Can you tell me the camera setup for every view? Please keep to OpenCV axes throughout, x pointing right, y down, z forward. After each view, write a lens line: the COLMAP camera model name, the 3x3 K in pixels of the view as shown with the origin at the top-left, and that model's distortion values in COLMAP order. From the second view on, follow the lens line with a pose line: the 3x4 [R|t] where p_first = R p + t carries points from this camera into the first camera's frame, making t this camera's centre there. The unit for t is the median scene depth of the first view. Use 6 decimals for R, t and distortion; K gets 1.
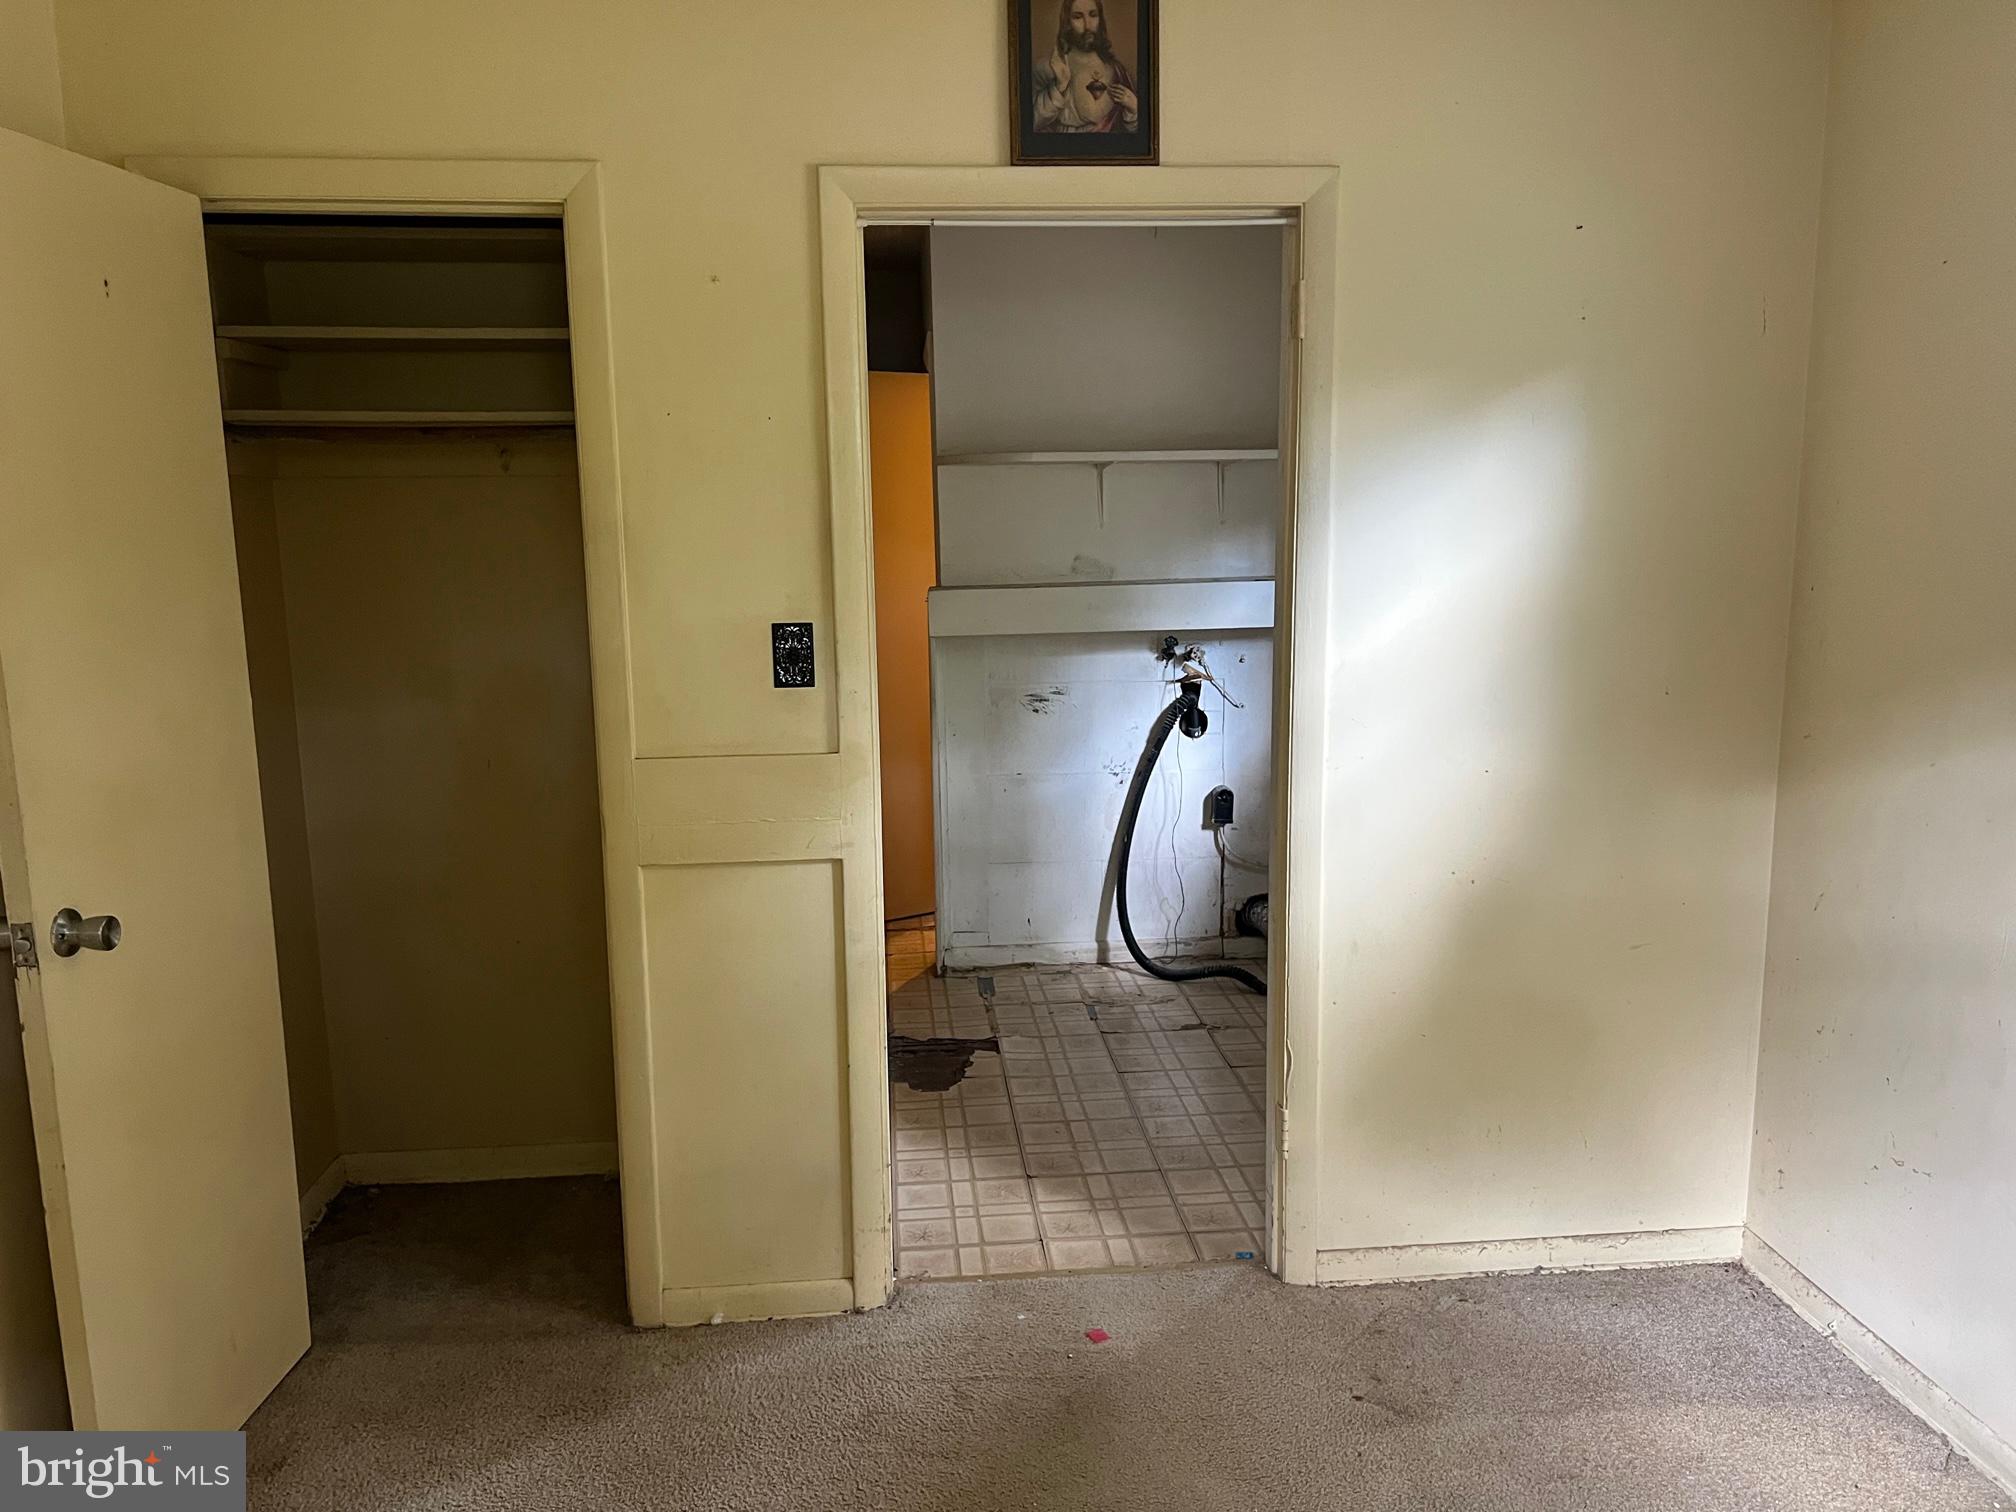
lens RADIAL K [[1543.1, 0, 1002.5], [0, 1543.1, 762.3], [0, 0, 1]] dist [0.166327, -0.341210]
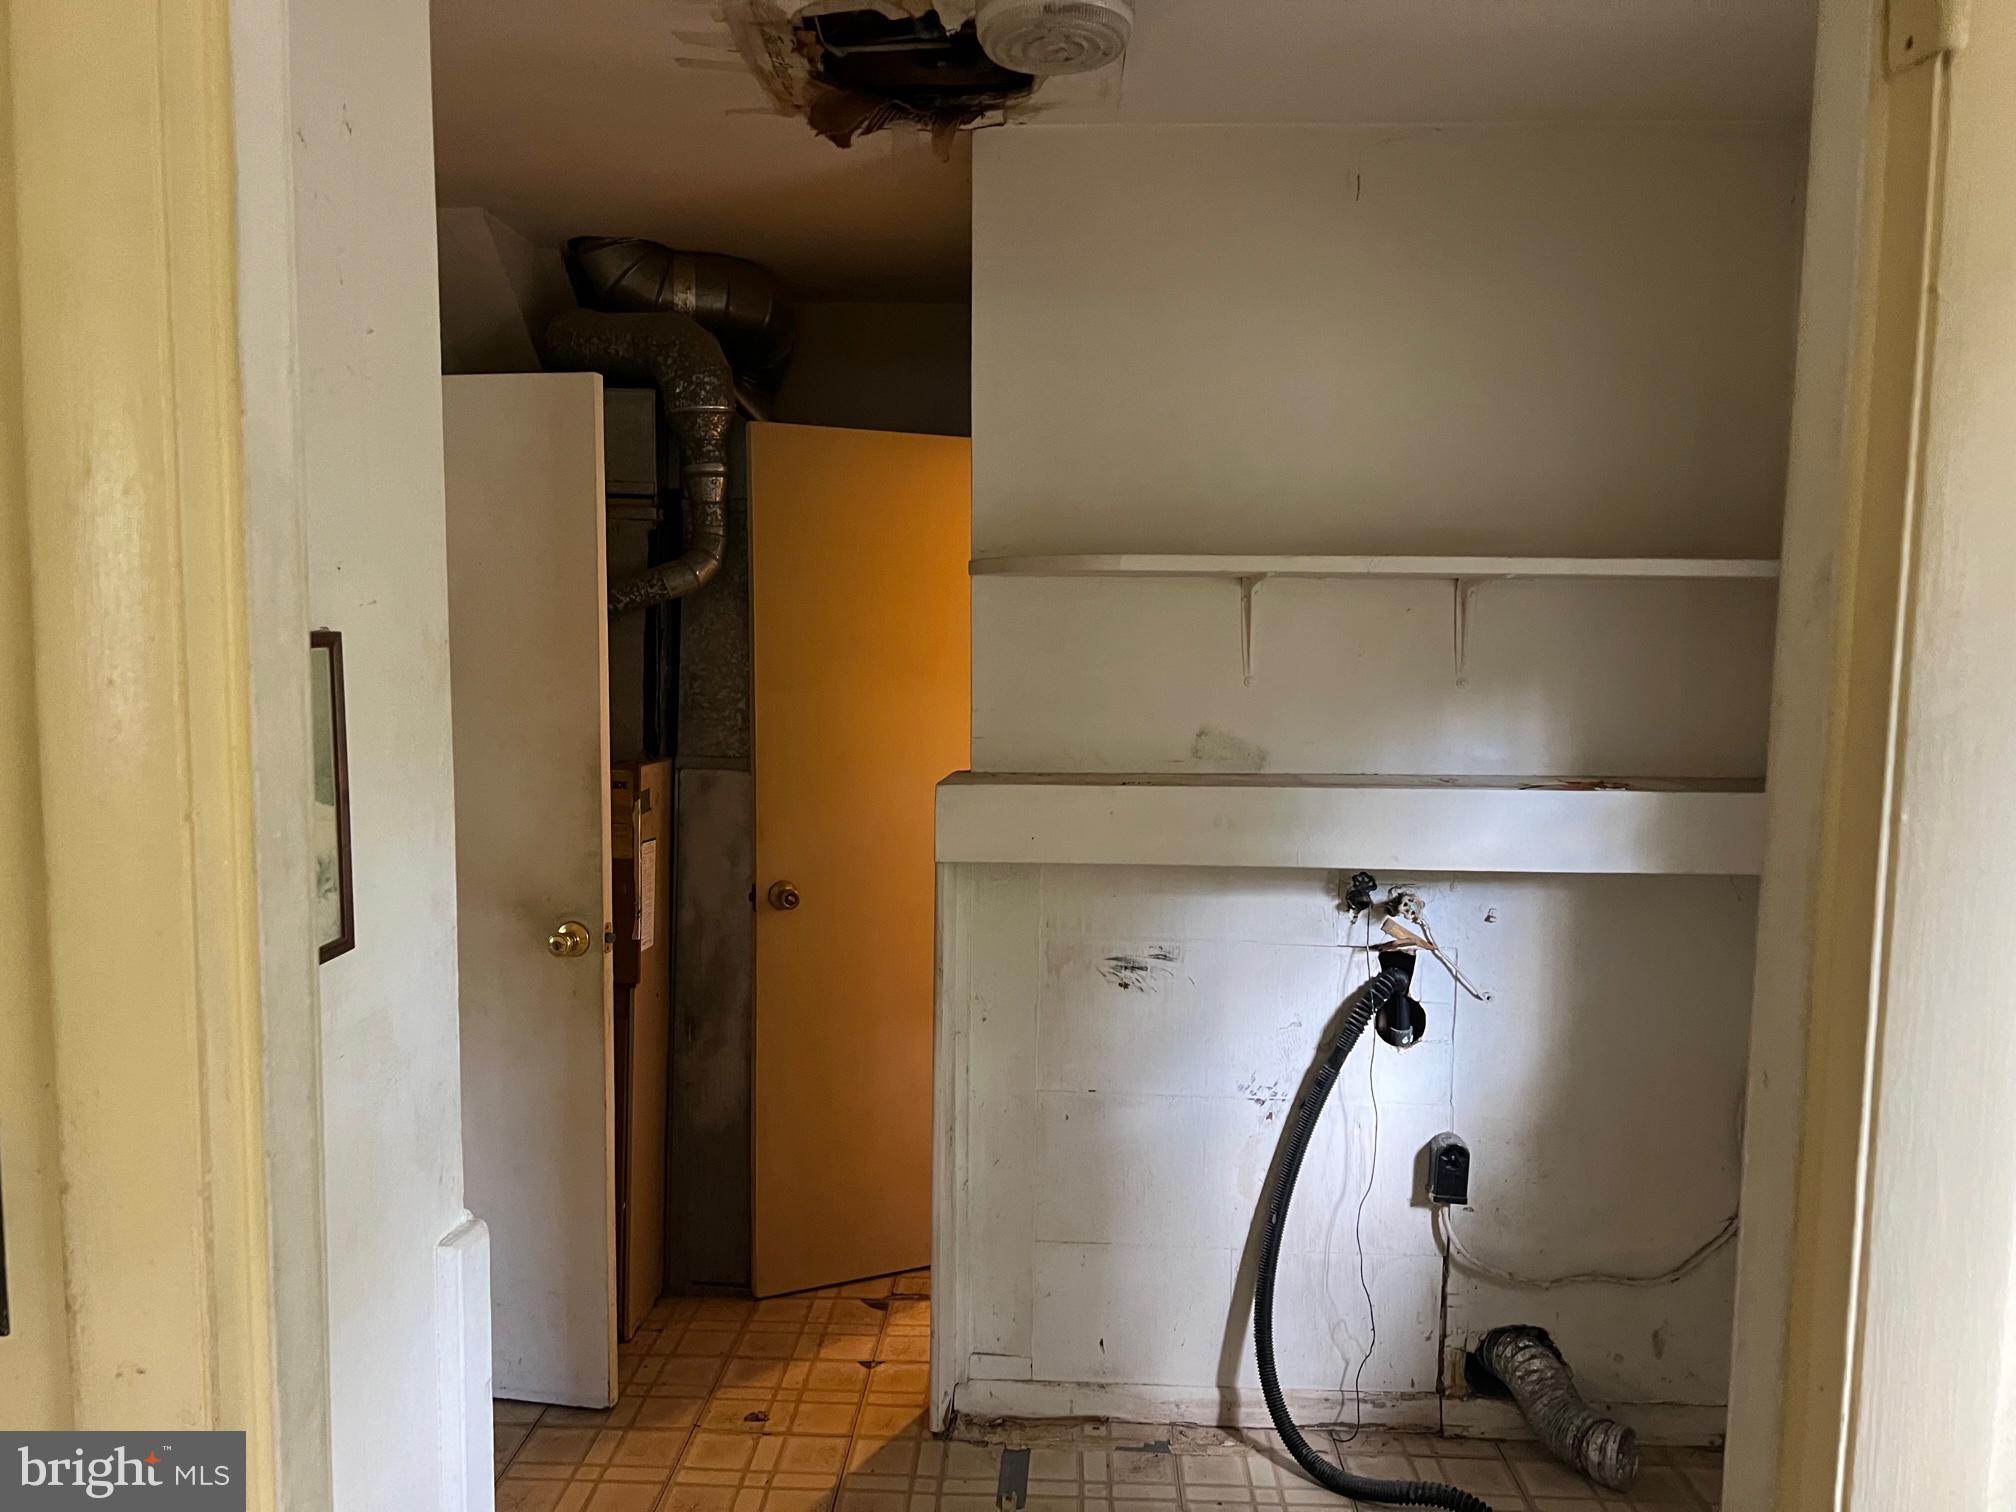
lens RADIAL K [[1543.1, 0, 1002.5], [0, 1543.1, 762.3], [0, 0, 1]] dist [0.166327, -0.341210]
pose [[0.989975, 0.042385, -0.134737, 0.050971], [-0.050957, 0.996847, -0.060822, -0.078902], [0.131734, 0.067078, 0.989013, 0.396845]]
